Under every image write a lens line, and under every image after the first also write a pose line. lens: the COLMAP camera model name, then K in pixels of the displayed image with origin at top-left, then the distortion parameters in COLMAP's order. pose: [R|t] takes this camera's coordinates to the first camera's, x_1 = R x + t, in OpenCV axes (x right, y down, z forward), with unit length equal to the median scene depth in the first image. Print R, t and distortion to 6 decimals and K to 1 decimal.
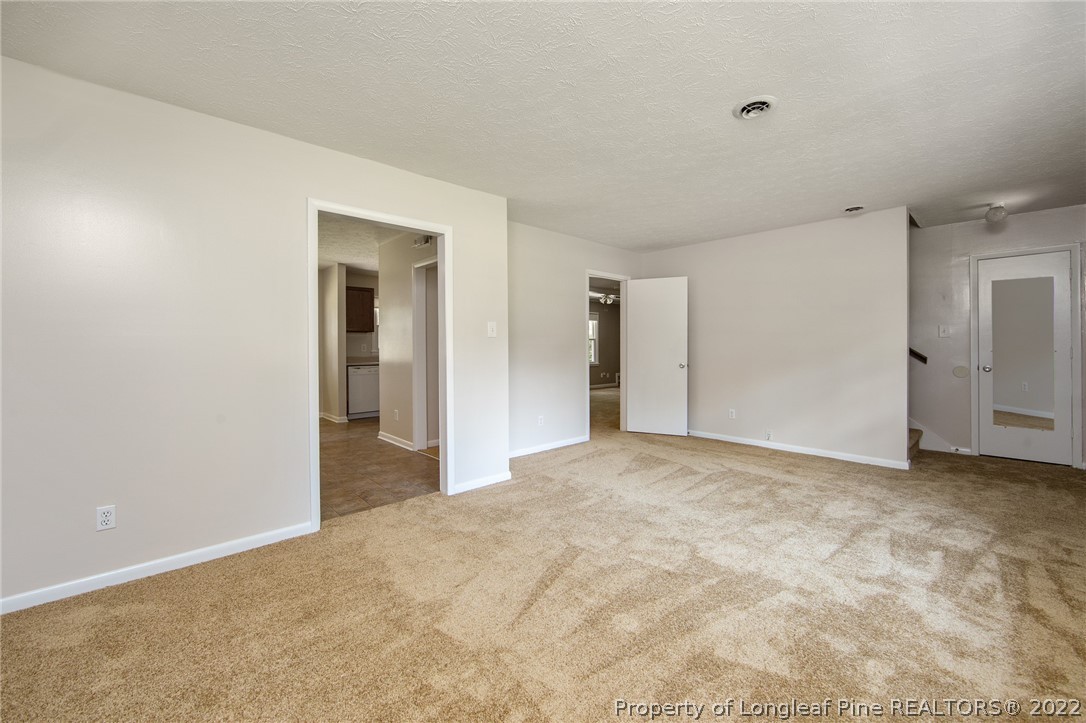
lens RADIAL K [[433.3, 0, 530.1], [0, 433.3, 345.9], [0, 0, 1]] dist [-0.003062, -0.000164]
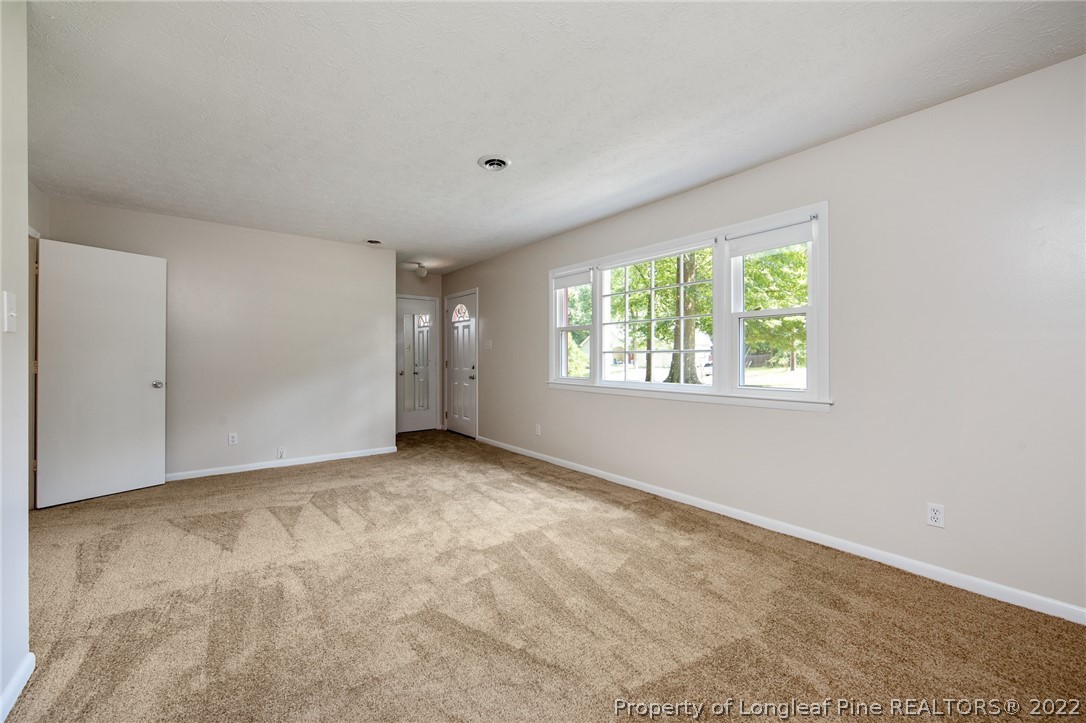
lens RADIAL K [[433.3, 0, 542.2], [0, 433.3, 357.6], [0, 0, 1]] dist [-0.003062, -0.000164]
pose [[0.056954, 0.010209, 0.998325, -0.603356], [-0.006920, 0.999928, -0.009830, 0.012664], [-0.998353, -0.006349, 0.057020, 0.688749]]
